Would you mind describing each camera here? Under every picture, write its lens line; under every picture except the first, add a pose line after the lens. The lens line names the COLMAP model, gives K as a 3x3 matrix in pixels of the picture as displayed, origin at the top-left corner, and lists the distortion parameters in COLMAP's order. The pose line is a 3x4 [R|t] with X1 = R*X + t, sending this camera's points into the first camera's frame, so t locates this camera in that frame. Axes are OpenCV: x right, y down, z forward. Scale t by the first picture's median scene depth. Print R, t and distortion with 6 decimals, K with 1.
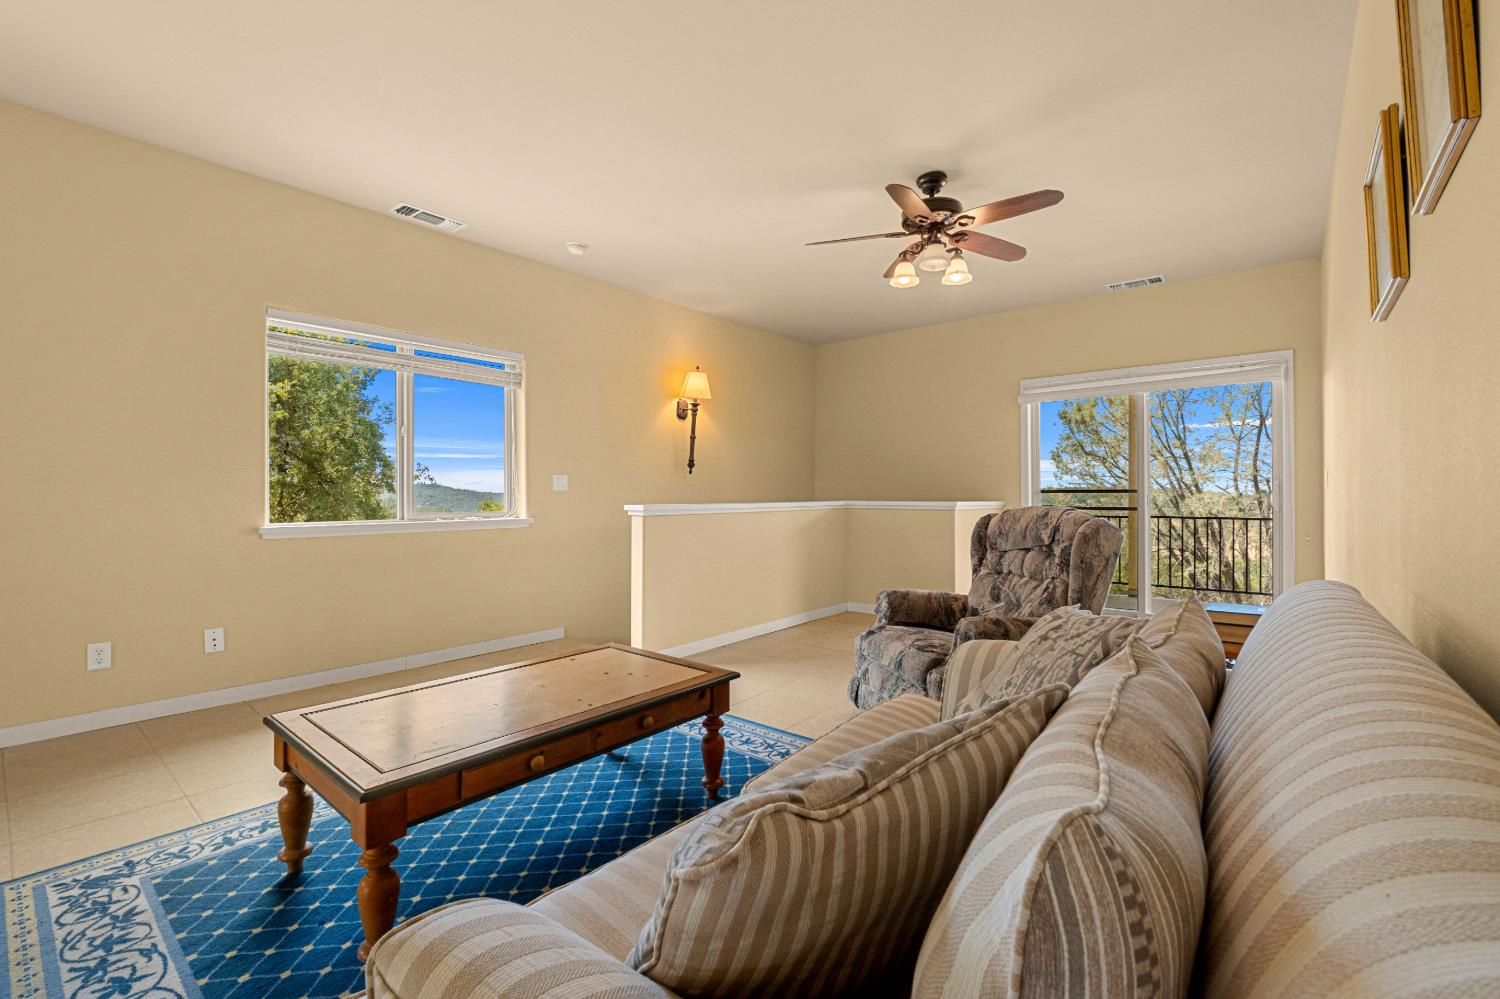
lens RADIAL K [[644.3, 0, 754.7], [0, 644.3, 492.0], [0, 0, 1]] dist [-0.005008, -0.000987]
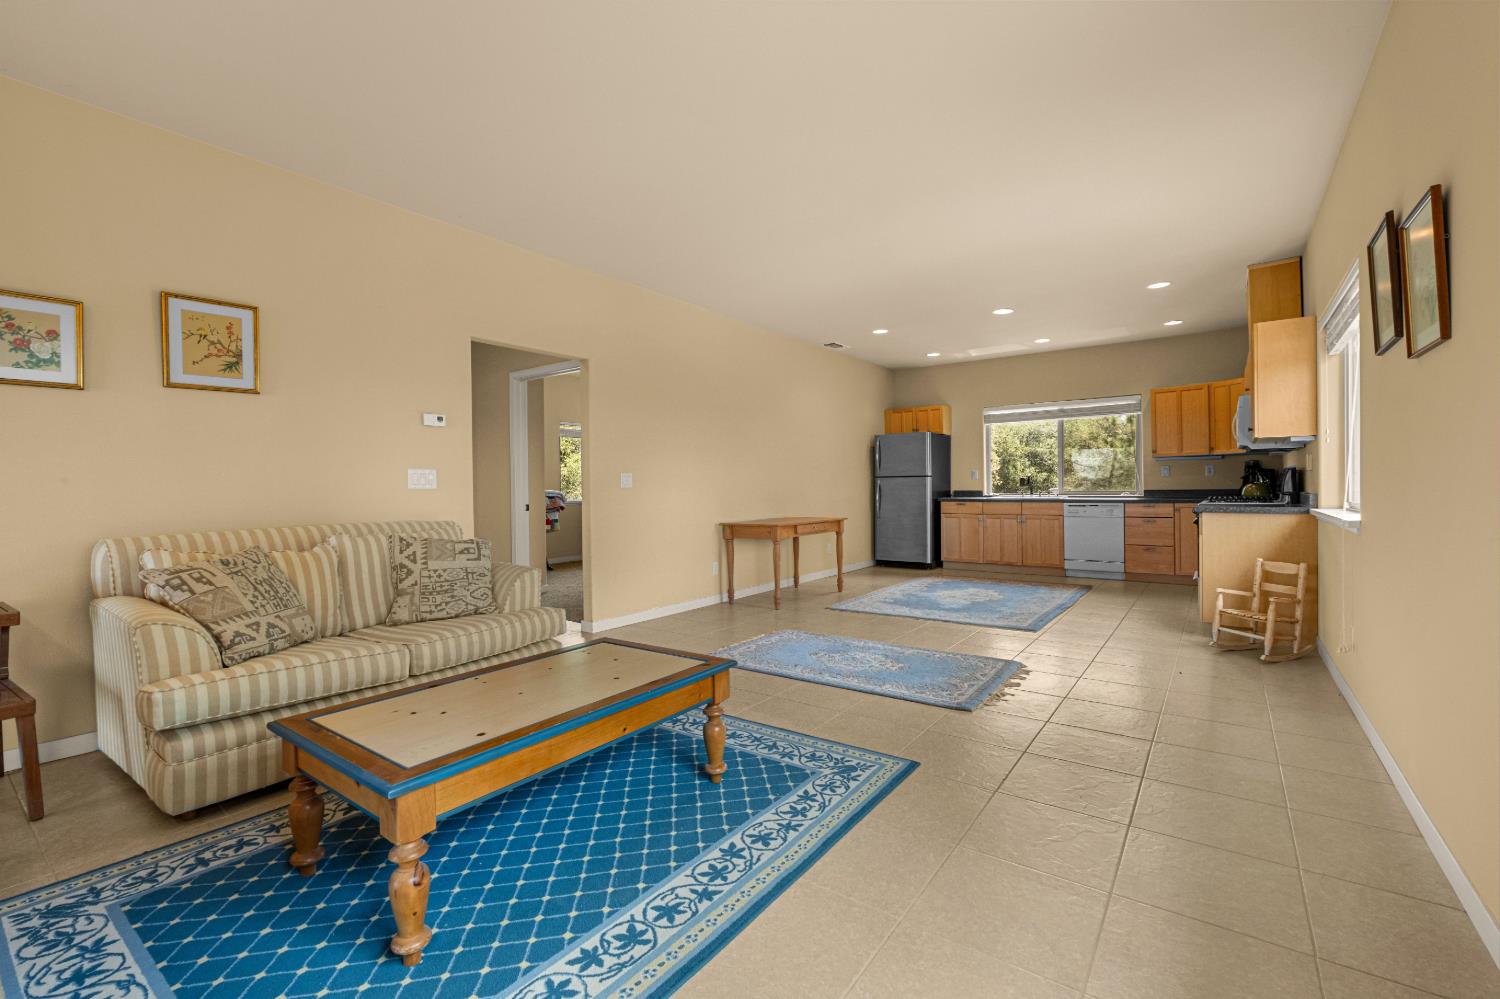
lens RADIAL K [[644.3, 0, 750.1], [0, 644.3, 487.9], [0, 0, 1]] dist [-0.005008, -0.000987]
pose [[-0.998078, 0.010067, -0.061149, -0.463057], [0.010072, 0.999949, 0.000238, 0.001274], [0.061148, -0.000379, -0.998129, 1.489545]]
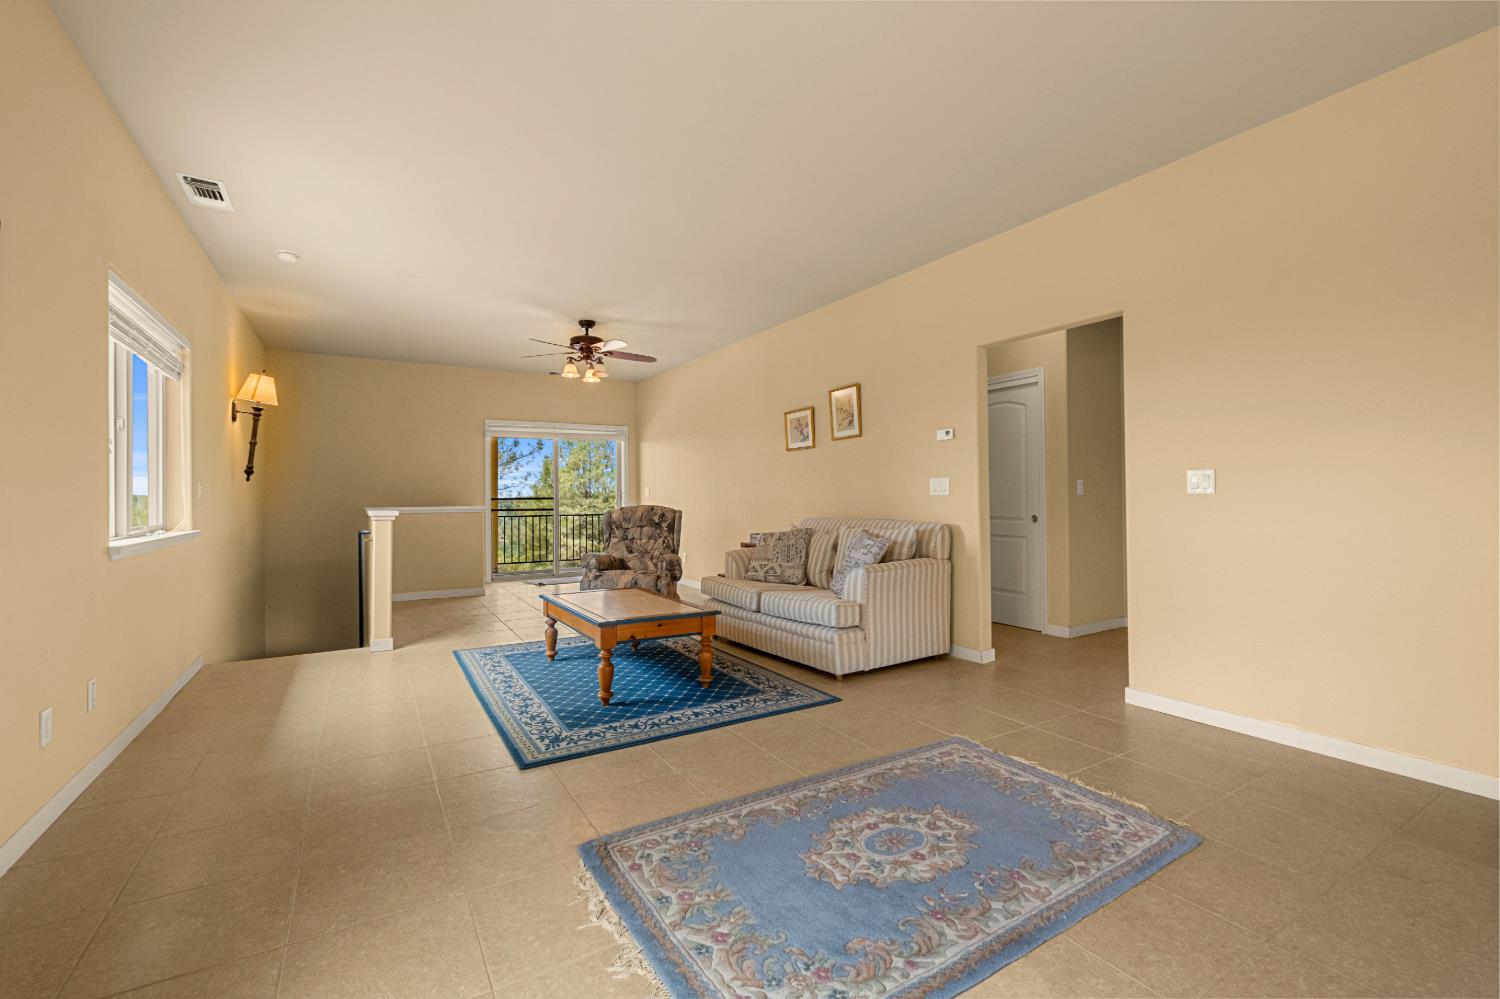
lens RADIAL K [[644.3, 0, 750.2], [0, 644.3, 491.7], [0, 0, 1]] dist [-0.005008, -0.000987]
pose [[0.322797, 0.006806, 0.946444, -1.515293], [0.005595, 0.999943, -0.009099, -0.000636], [-0.946452, 0.008233, 0.322740, 0.005247]]
